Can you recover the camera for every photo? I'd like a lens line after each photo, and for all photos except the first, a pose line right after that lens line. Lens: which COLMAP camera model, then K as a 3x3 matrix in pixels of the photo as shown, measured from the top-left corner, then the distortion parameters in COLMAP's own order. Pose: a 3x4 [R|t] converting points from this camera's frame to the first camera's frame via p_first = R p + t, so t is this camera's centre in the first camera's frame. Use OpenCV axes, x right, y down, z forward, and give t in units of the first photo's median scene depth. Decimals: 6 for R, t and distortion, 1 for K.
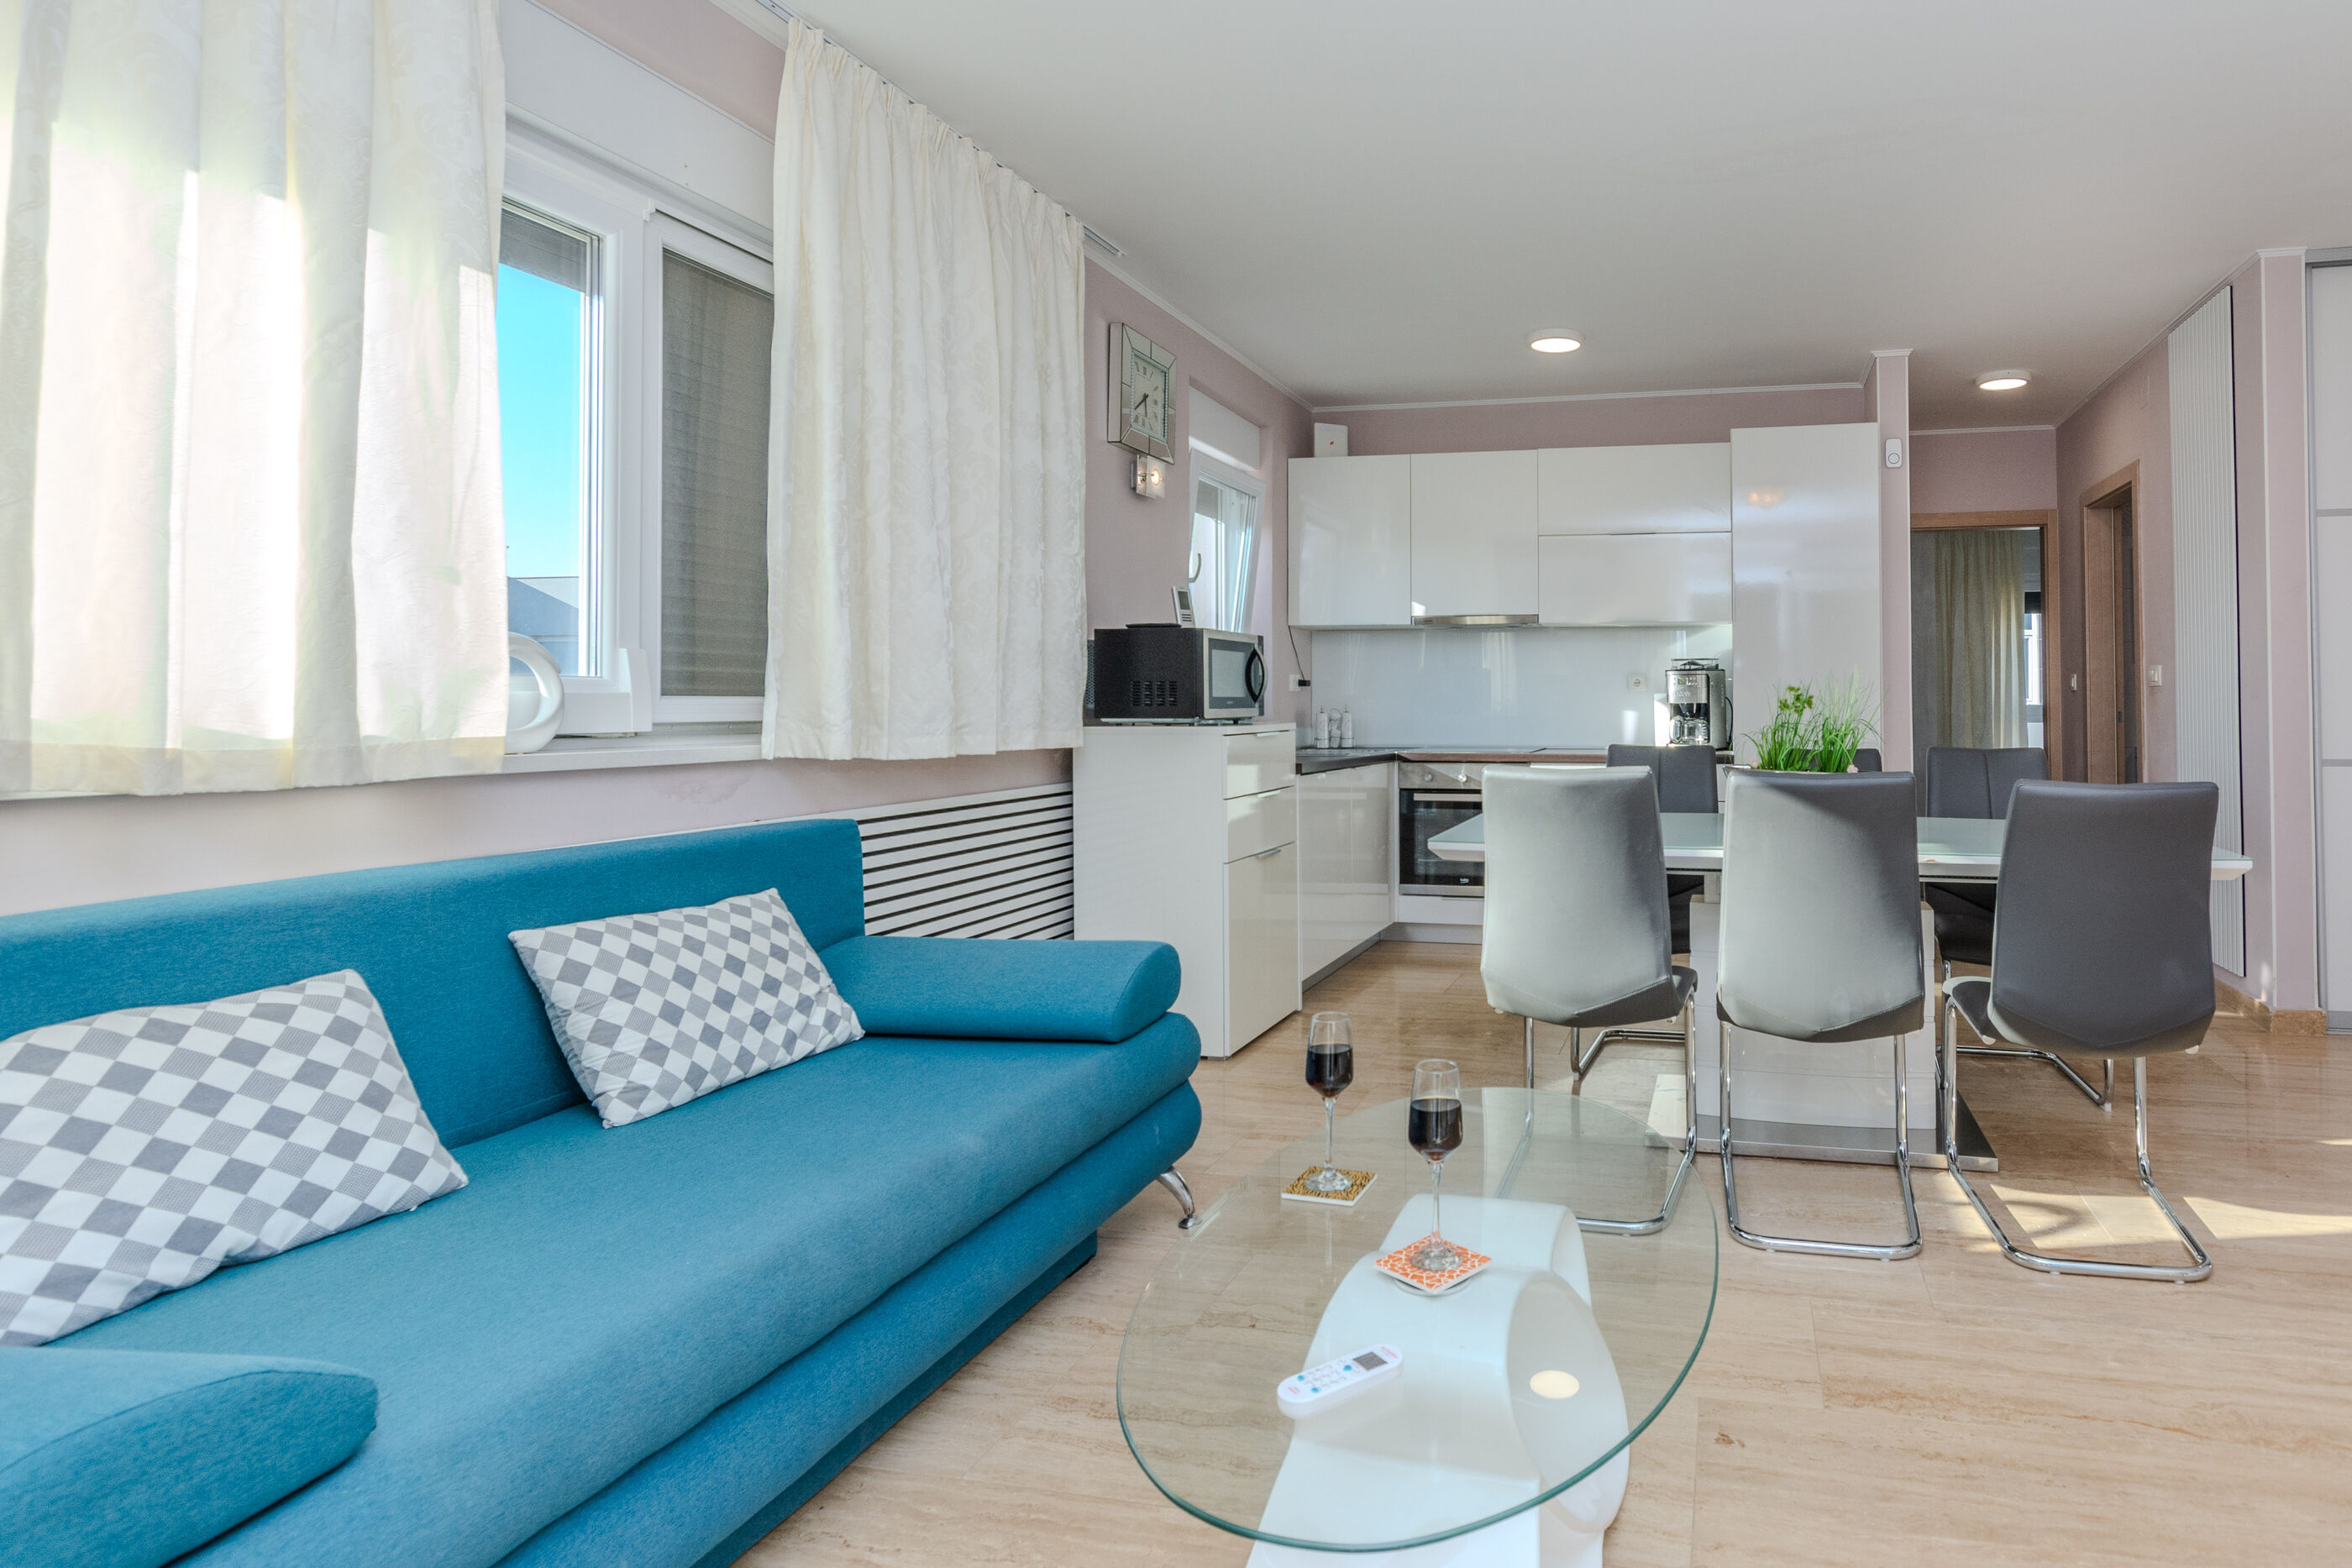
lens RADIAL K [[1259.2, 0, 1414.1], [0, 1259.2, 682.2], [0, 0, 1]] dist [-0.006339, 0.000398]
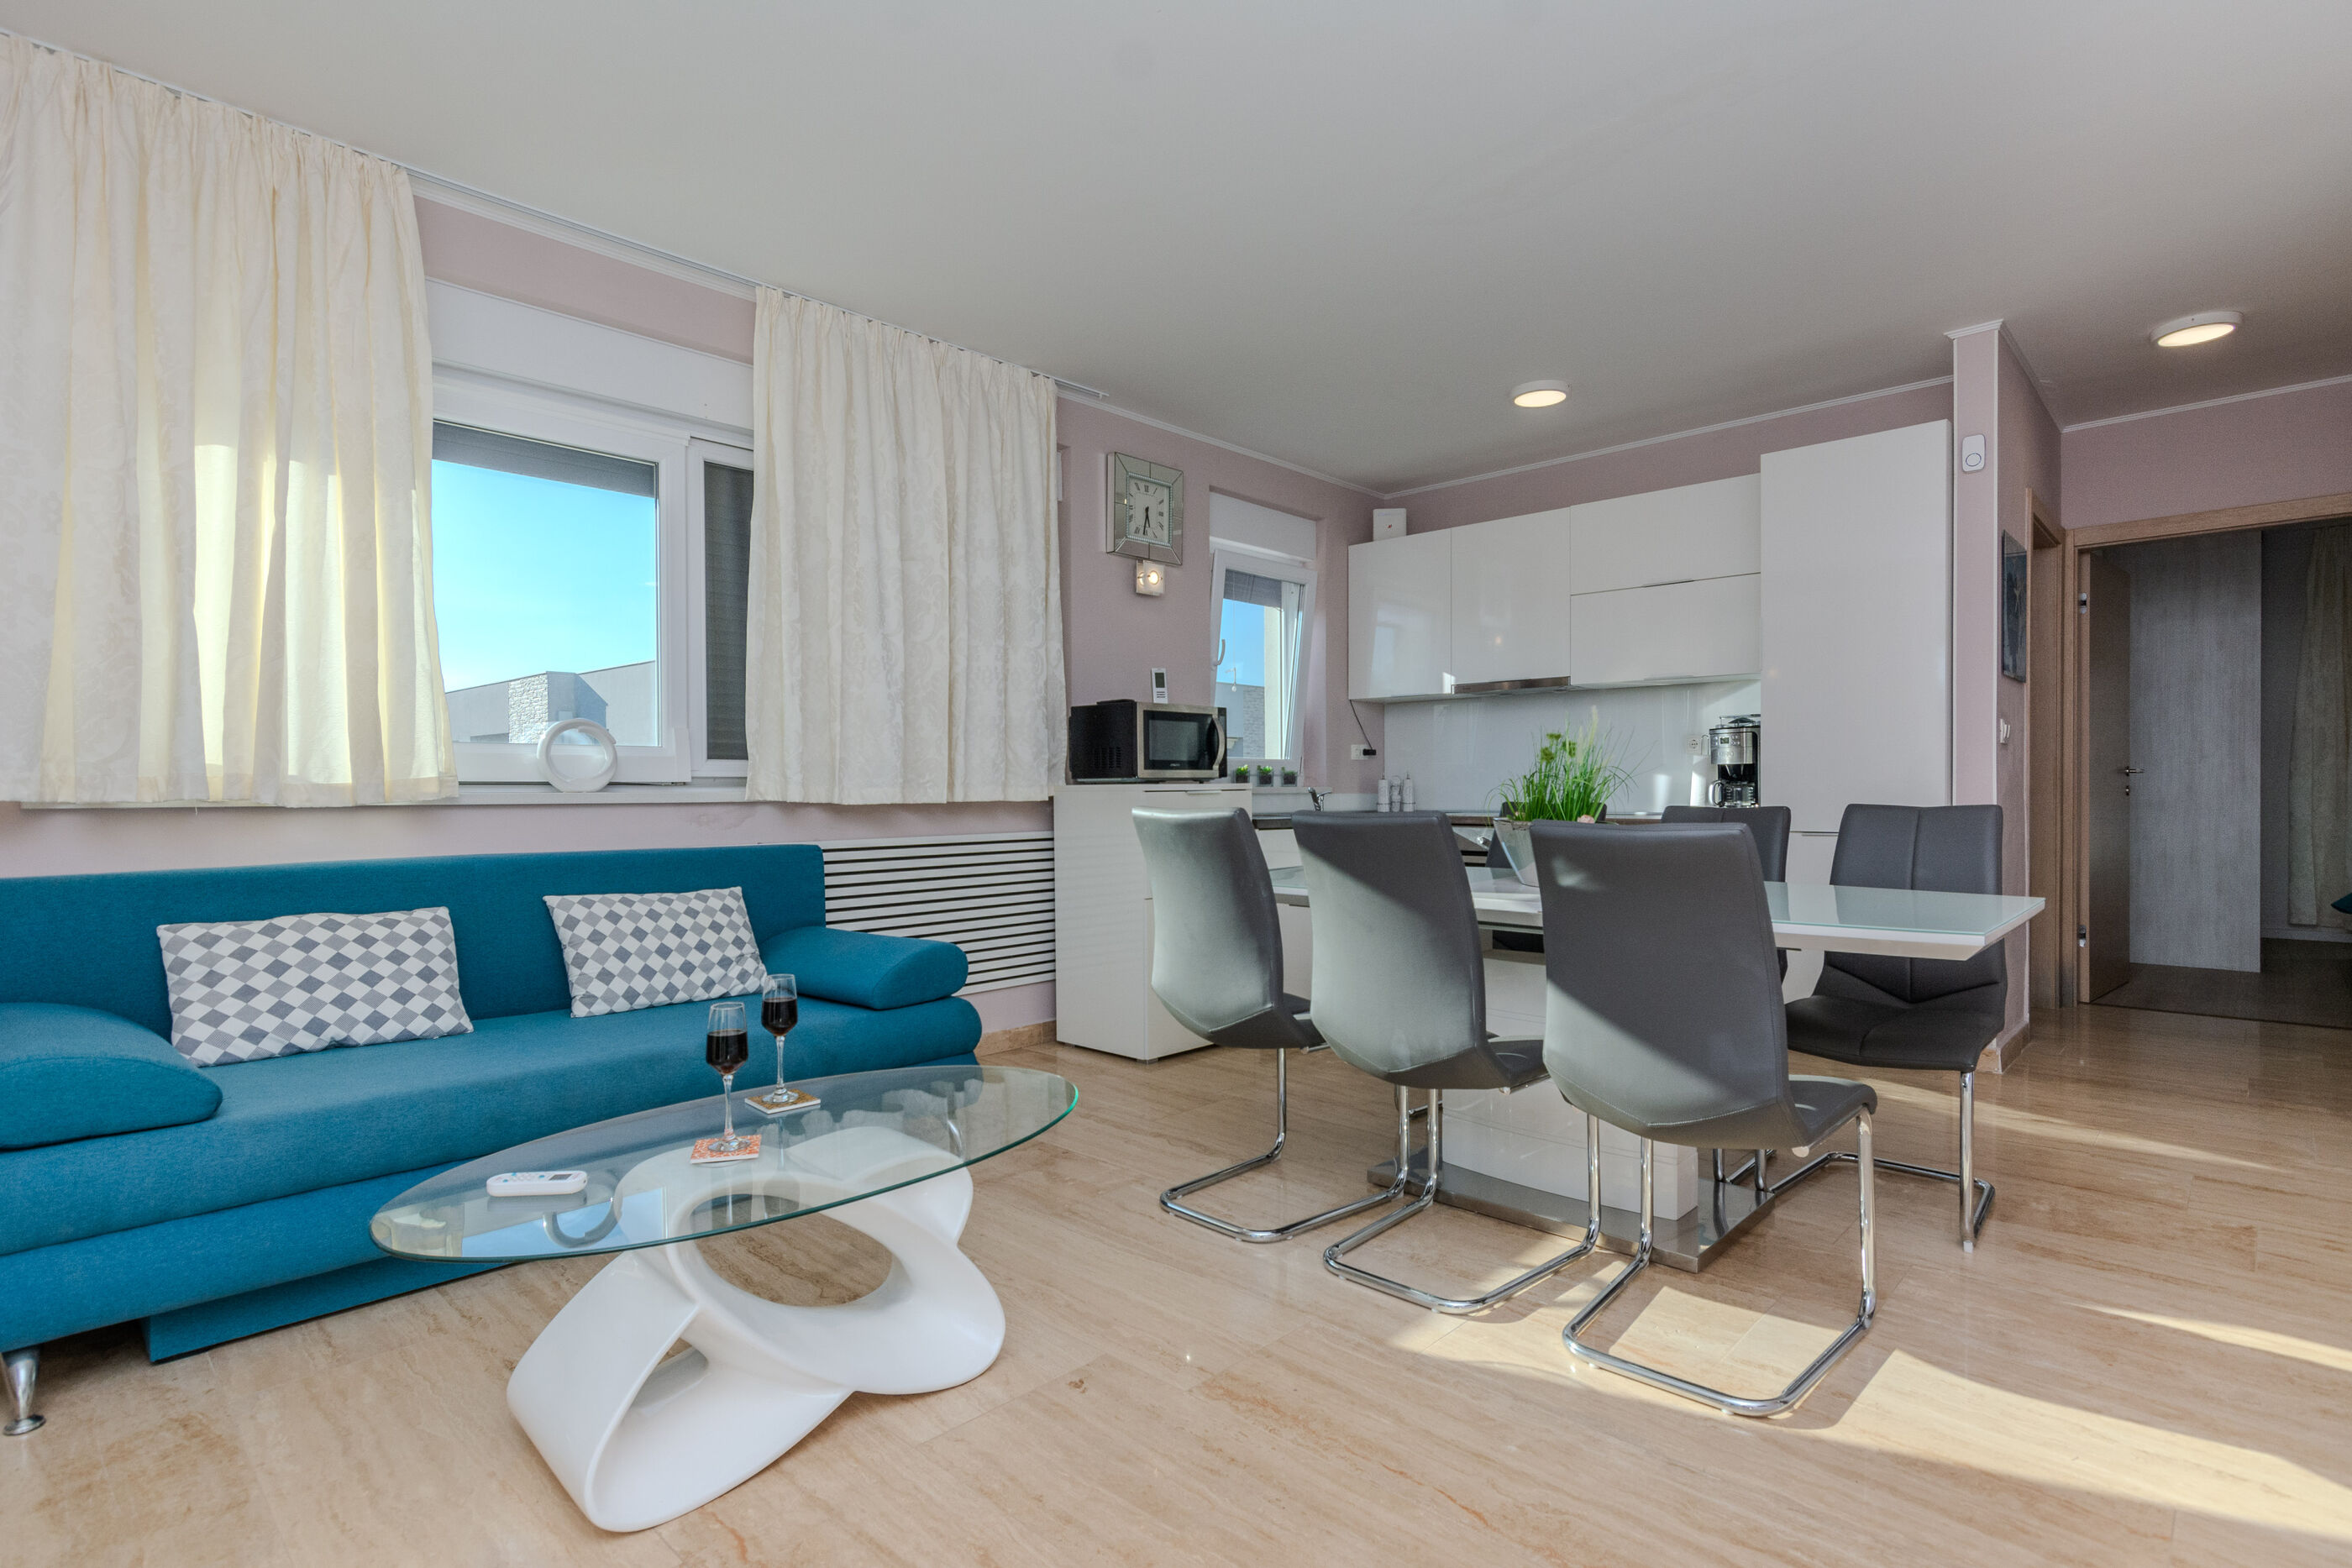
lens RADIAL K [[1140.7, 0, 1101.0], [0, 1140.7, 807.8], [0, 0, 1]] dist [-0.003558, 0.000592]
pose [[0.833675, 0.007643, -0.552203, 0.578262], [0.011427, 0.999451, 0.031084, 0.033241], [0.552138, -0.032224, 0.833130, 0.115057]]
